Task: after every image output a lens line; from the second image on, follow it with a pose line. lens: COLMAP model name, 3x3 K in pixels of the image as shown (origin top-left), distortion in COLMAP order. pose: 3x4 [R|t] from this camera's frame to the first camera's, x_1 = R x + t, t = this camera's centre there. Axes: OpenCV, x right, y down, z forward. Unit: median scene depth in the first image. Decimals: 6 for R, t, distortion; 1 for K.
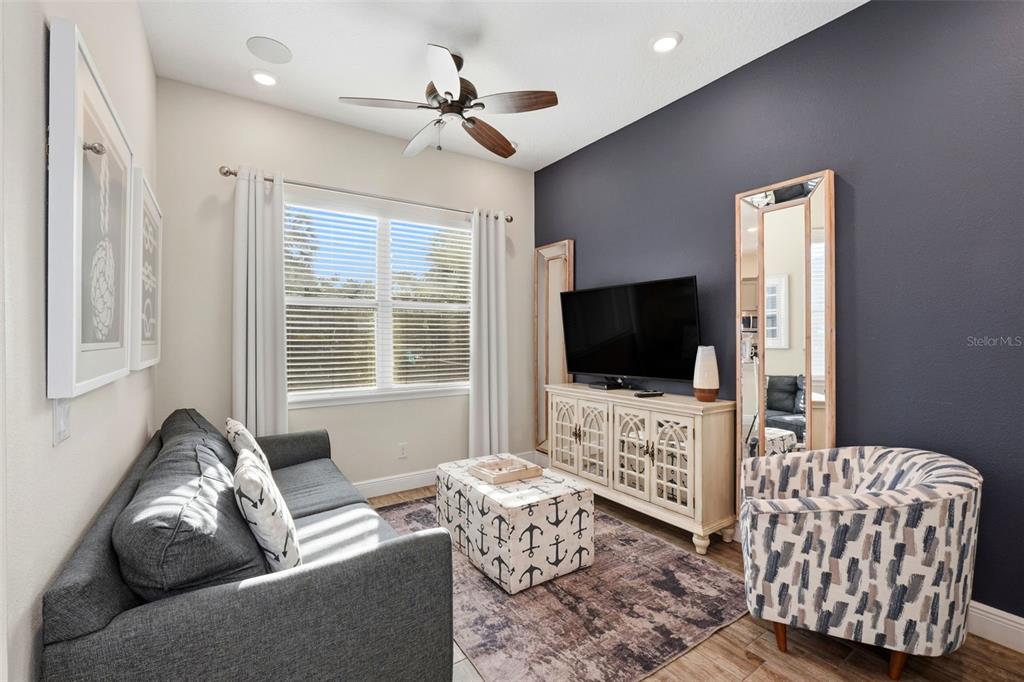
lens RADIAL K [[439.8, 0, 512.0], [0, 439.8, 341.0], [0, 0, 1]] dist [-0.022650, 0.009617]
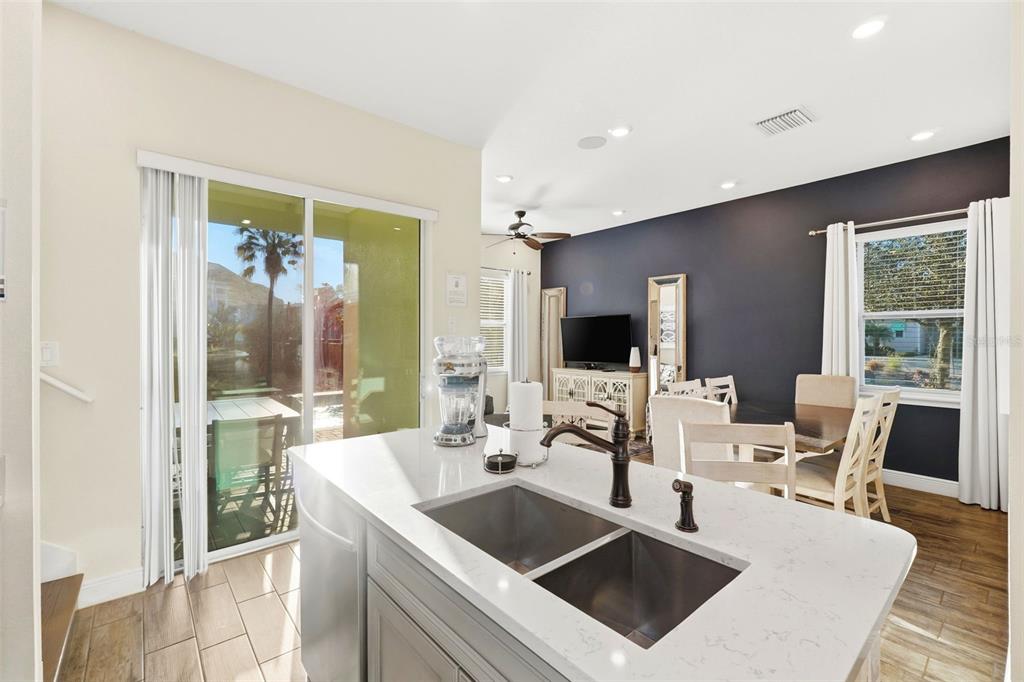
lens RADIAL K [[438.8, 0, 516.1], [0, 438.8, 339.7], [0, 0, 1]] dist [-0.001429, -0.000054]
pose [[0.992267, 0.003985, 0.124057, -0.447631], [-0.003341, 0.999980, -0.005398, -0.013010], [-0.124076, 0.004941, 0.992260, -1.182815]]
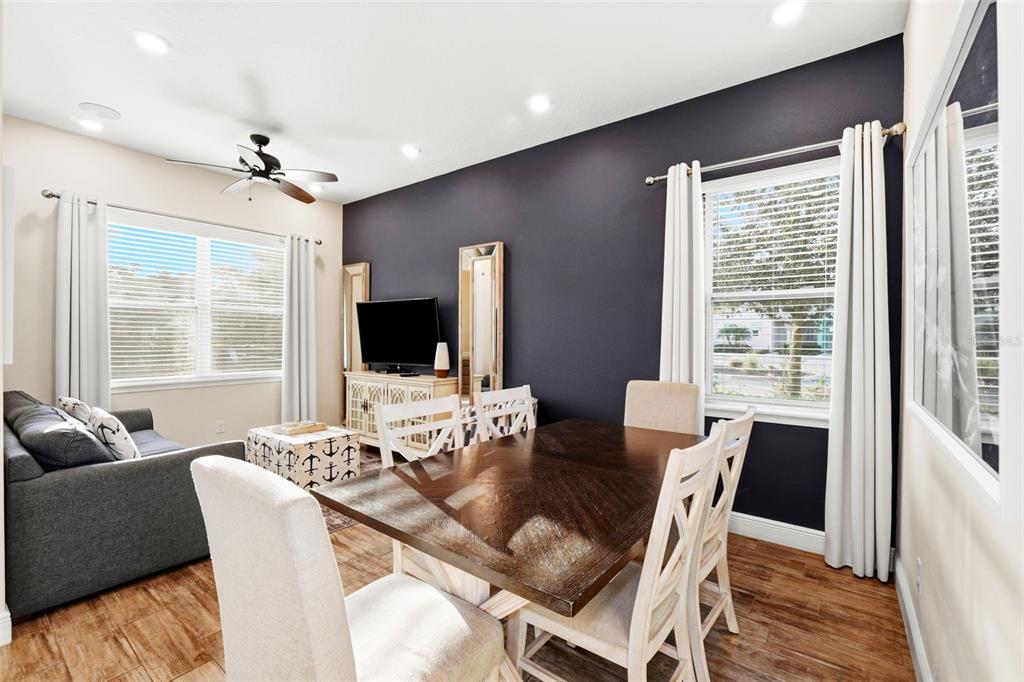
lens RADIAL K [[439.8, 0, 512.0], [0, 439.8, 341.0], [0, 0, 1]] dist [-0.022650, 0.009617]
pose [[0.944668, 0.006833, 0.327958, 0.180793], [-0.007510, 0.999971, 0.000797, 0.003551], [-0.327943, -0.003215, 0.944692, -0.626789]]
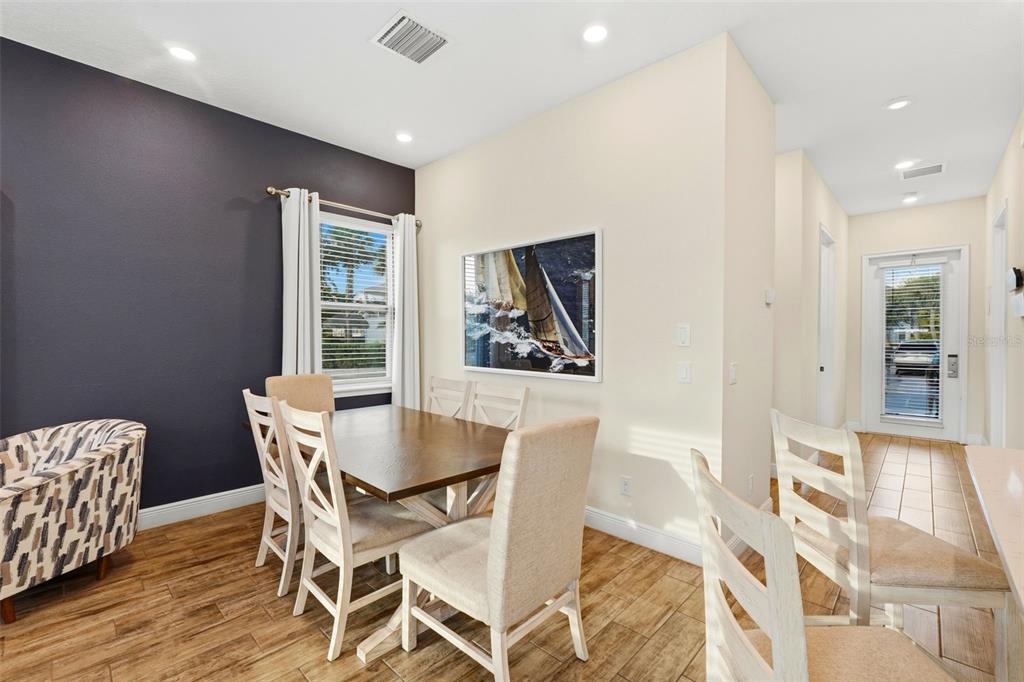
lens RADIAL K [[439.8, 0, 512.0], [0, 439.8, 341.0], [0, 0, 1]] dist [-0.022650, 0.009617]
pose [[-0.218166, -0.005499, 0.975896, -0.511366], [0.002588, 0.999977, 0.006213, -0.001795], [-0.975908, 0.003881, -0.218147, 0.000785]]
